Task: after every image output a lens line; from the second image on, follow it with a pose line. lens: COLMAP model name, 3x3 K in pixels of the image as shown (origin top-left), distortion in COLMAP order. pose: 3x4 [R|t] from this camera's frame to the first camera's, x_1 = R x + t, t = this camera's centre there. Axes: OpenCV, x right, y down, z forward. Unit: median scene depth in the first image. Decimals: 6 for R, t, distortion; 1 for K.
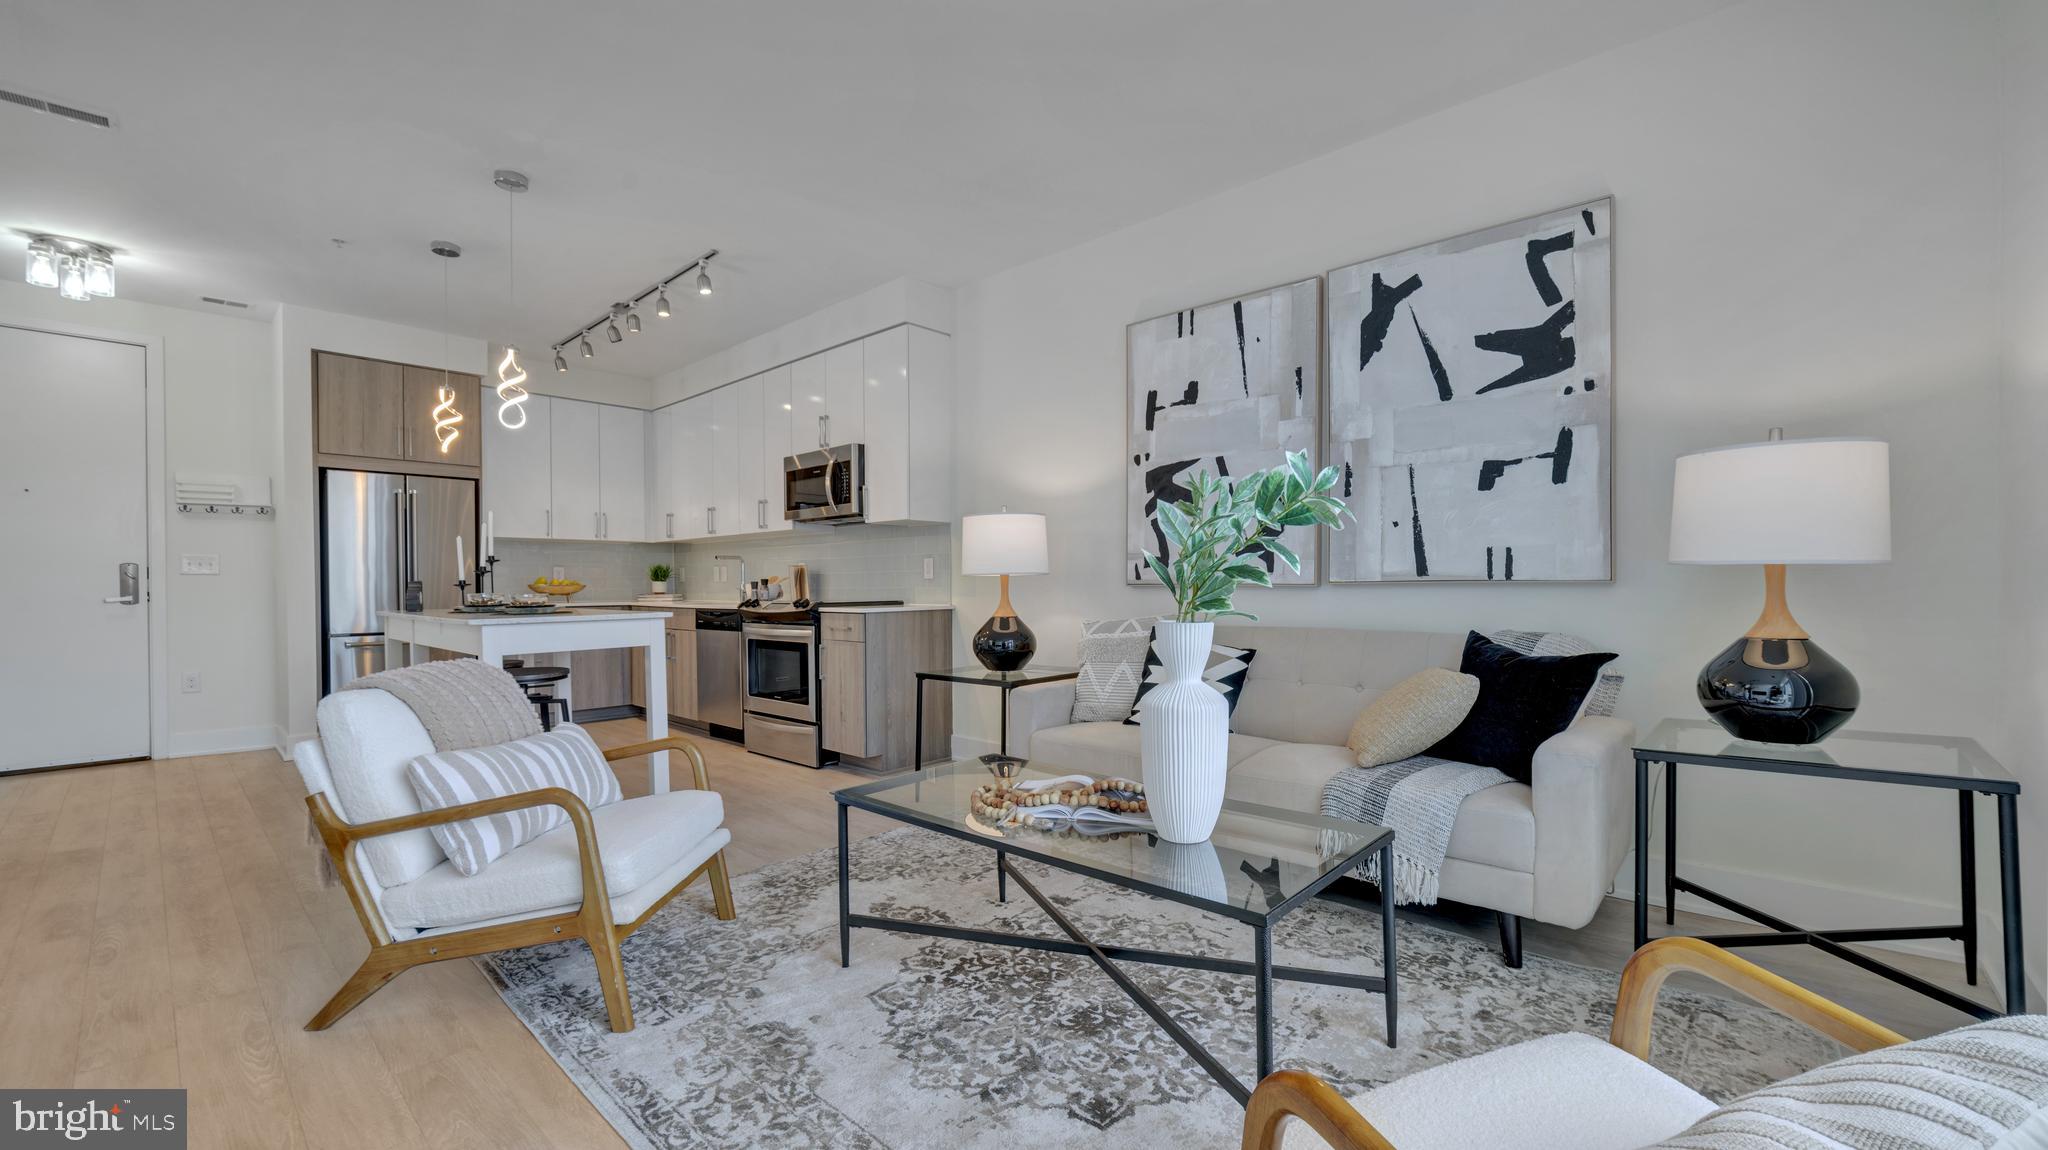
lens RADIAL K [[816.6, 0, 1030.5], [0, 816.6, 594.9], [0, 0, 1]] dist [-0.005148, 0.000042]
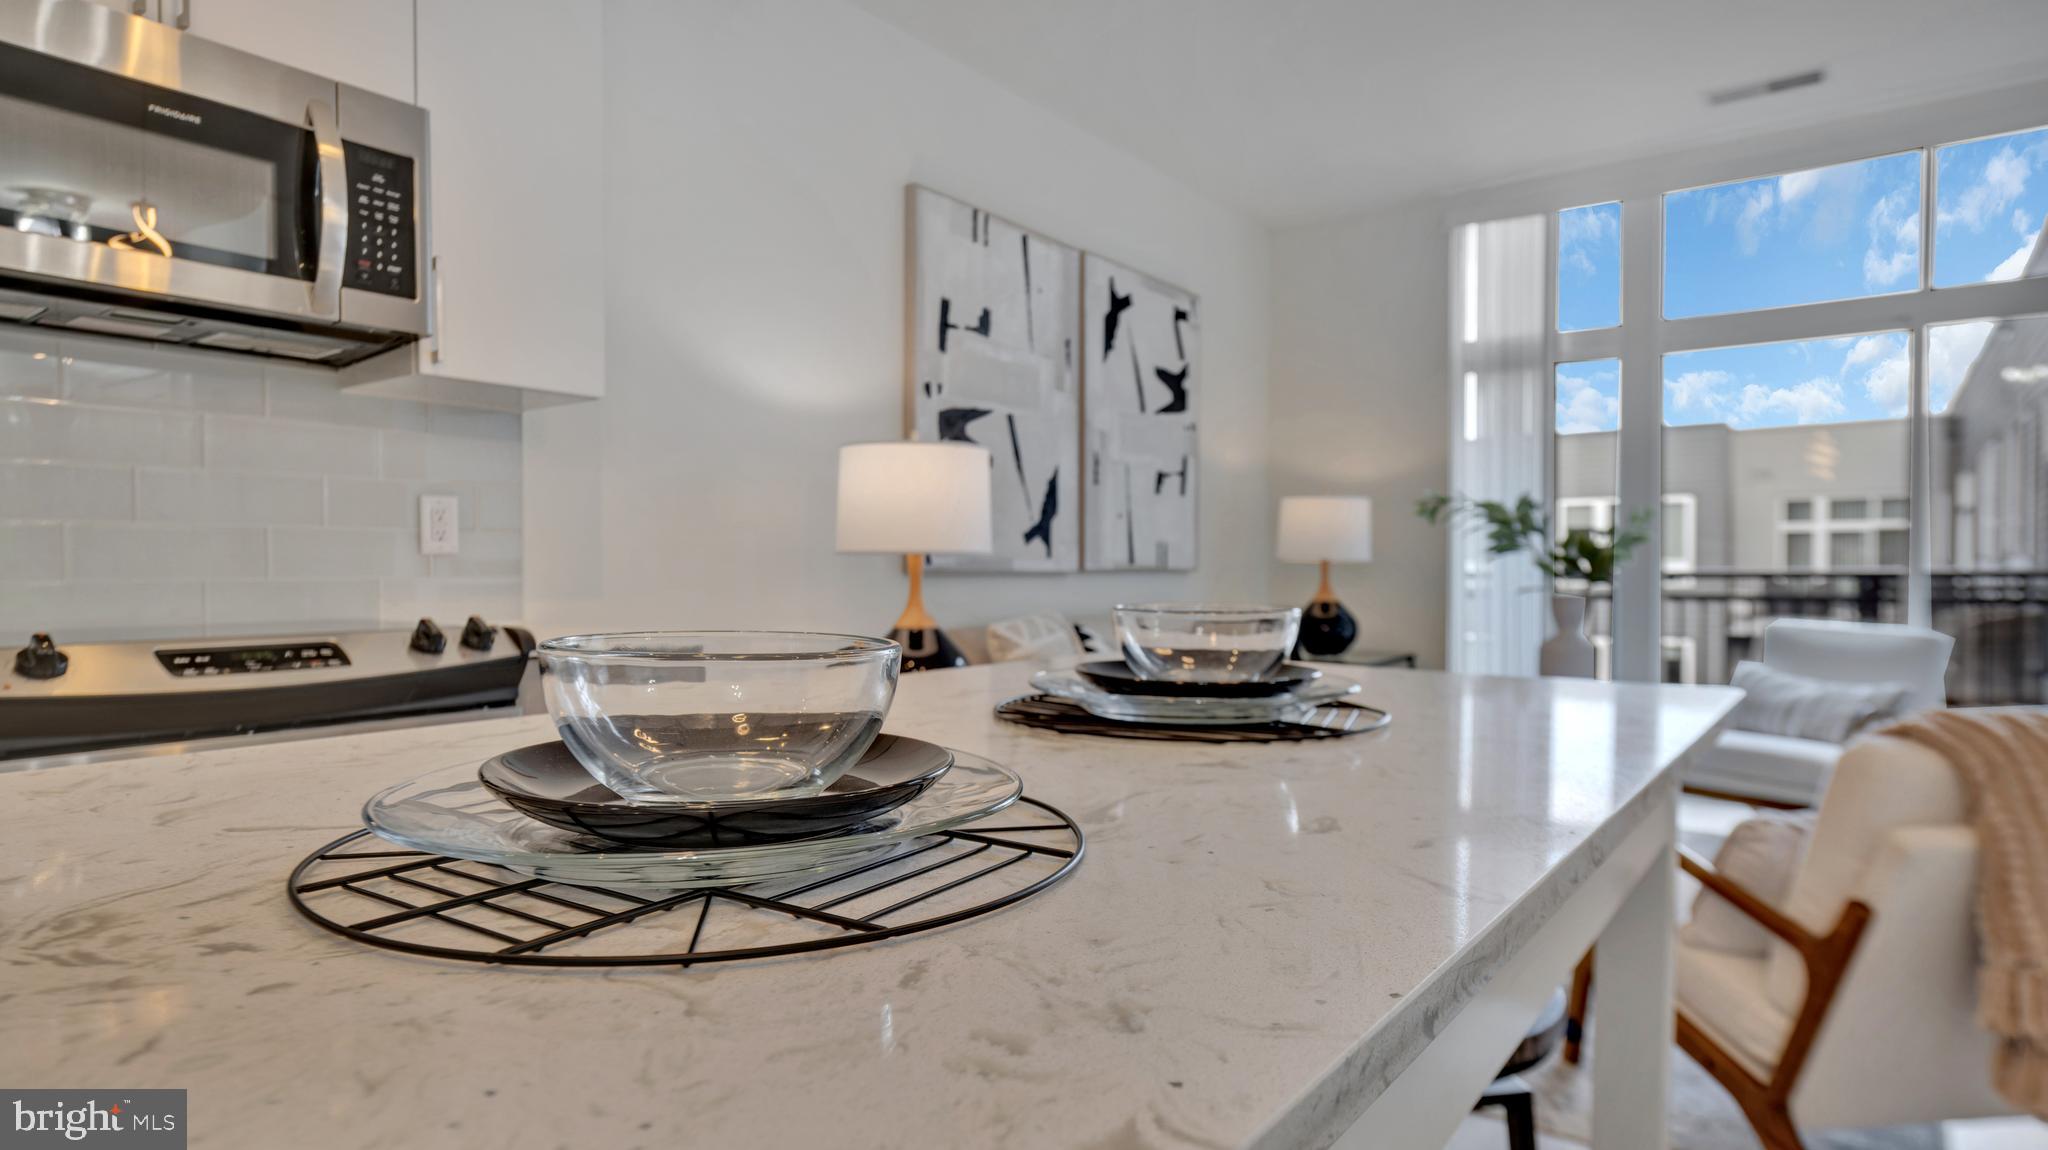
lens RADIAL K [[1136.3, 0, 1029.4], [0, 1136.3, 582.8], [0, 0, 1]] dist [-0.002317, -0.000354]
pose [[-0.100224, -0.008637, 0.994927, -0.780167], [0.010218, 0.999901, 0.009710, -0.010649], [-0.994912, 0.011139, -0.100126, 0.955737]]
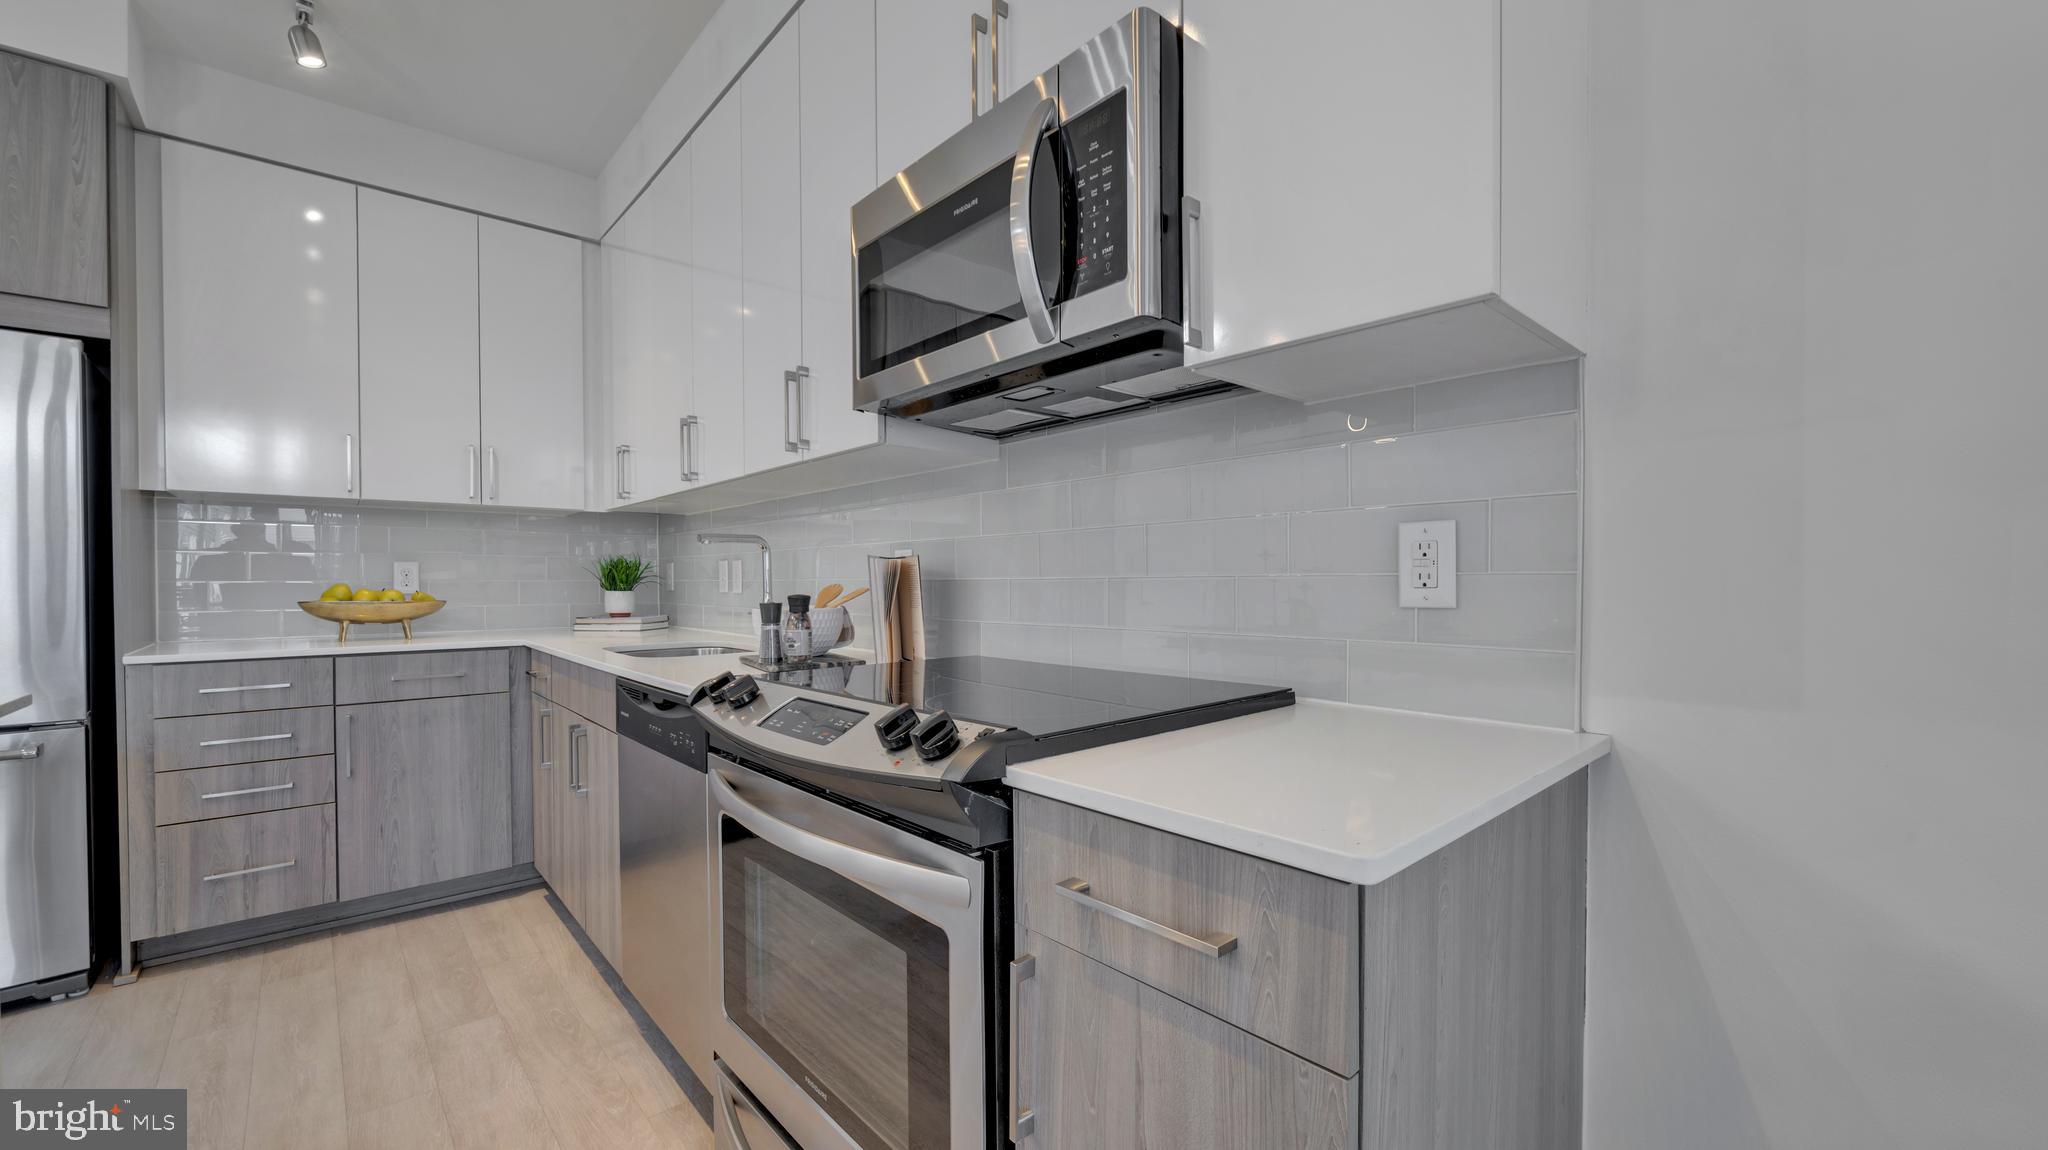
lens RADIAL K [[804.7, 0, 1019.1], [0, 804.7, 588.1], [0, 0, 1]] dist [0.000450, -0.000136]
pose [[0.993466, 0.001963, -0.114115, -0.261907], [-0.001993, 0.999998, -0.000150, -0.030149], [0.114114, 0.000377, 0.993468, 0.905354]]
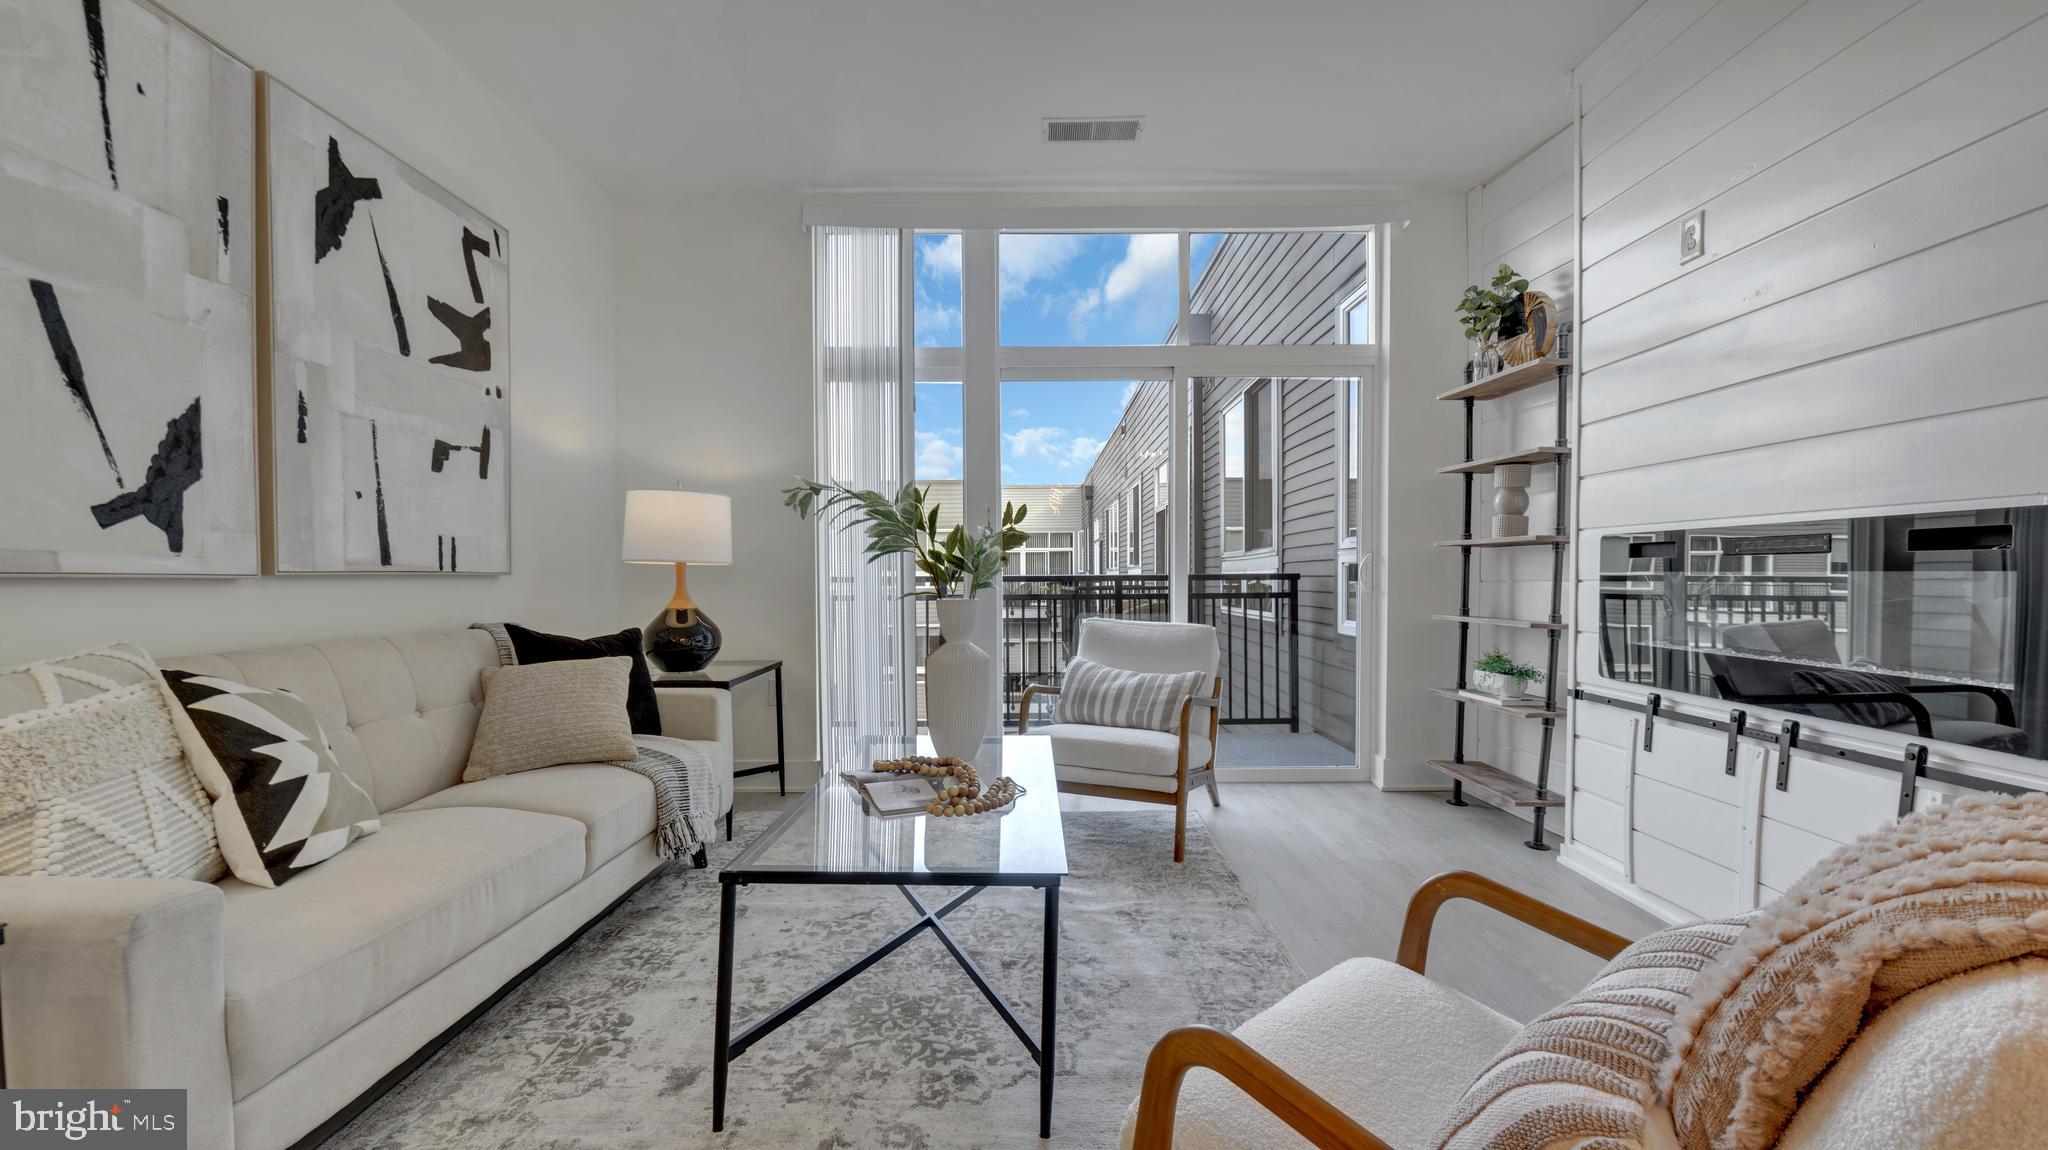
lens RADIAL K [[816.6, 0, 1030.5], [0, 816.6, 594.9], [0, 0, 1]] dist [-0.005148, 0.000042]
pose [[-0.669243, -0.011114, 0.742960, -0.388691], [0.012802, 0.999567, 0.026485, -0.005679], [-0.742933, 0.027236, -0.668812, 0.785109]]
